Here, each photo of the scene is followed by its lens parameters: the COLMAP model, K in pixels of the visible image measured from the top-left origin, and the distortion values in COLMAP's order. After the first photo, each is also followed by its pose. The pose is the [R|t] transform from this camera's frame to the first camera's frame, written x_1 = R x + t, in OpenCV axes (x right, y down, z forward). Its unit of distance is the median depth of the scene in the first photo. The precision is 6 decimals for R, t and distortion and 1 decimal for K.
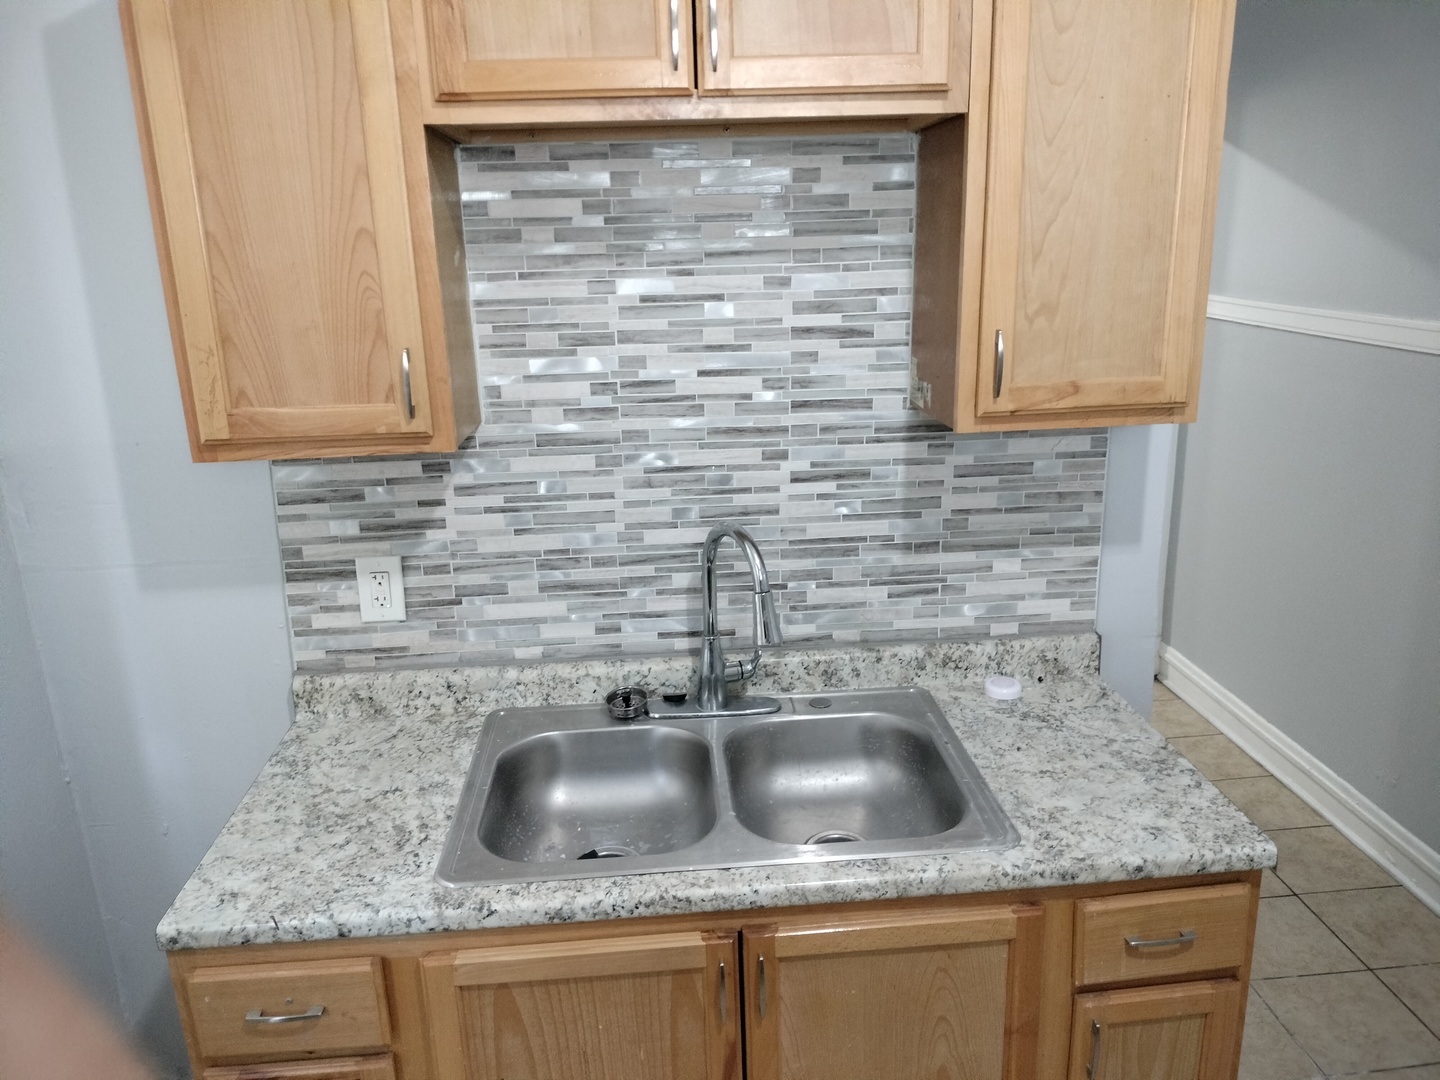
lens RADIAL K [[1056.9, 0, 727.0], [0, 1056.9, 537.2], [0, 0, 1]] dist [0.063620, -0.092502]
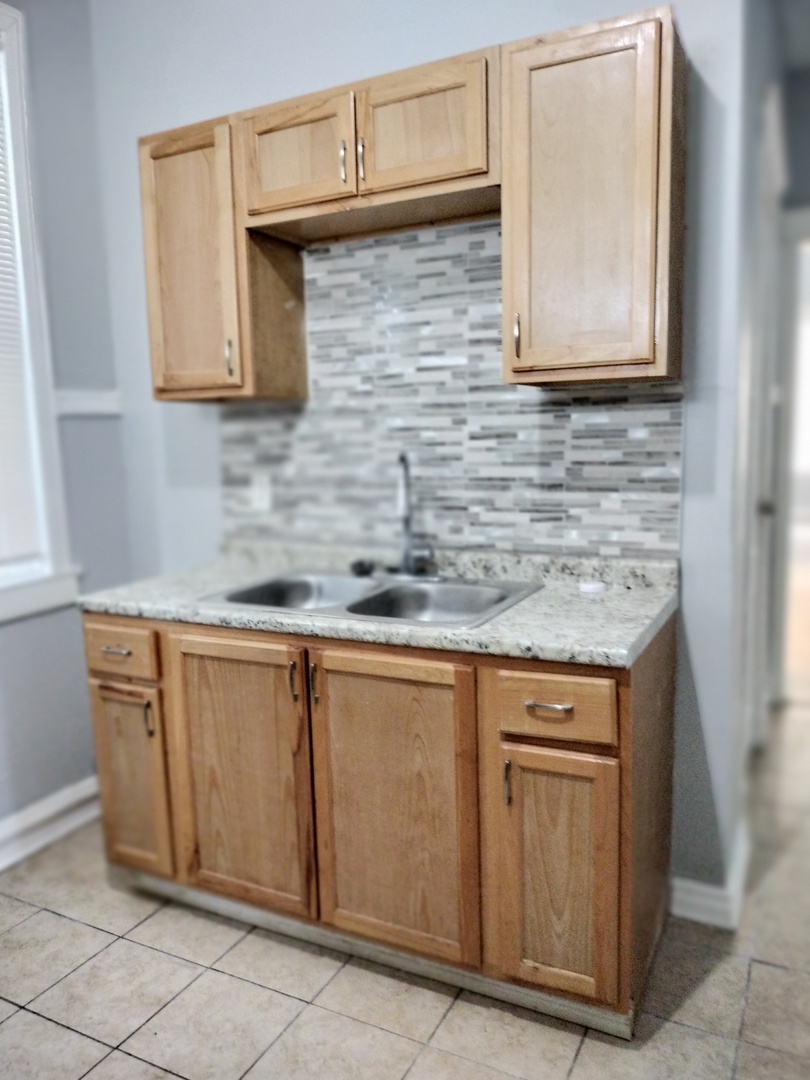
lens RADIAL K [[806.7, 0, 397.9], [0, 806.7, 539.6], [0, 0, 1]] dist [0.075134, -0.095042]
pose [[0.851978, 0.080335, -0.517377, 0.625081], [-0.142038, 0.986565, -0.080709, 0.214723], [0.503943, 0.142249, 0.851943, -0.064022]]
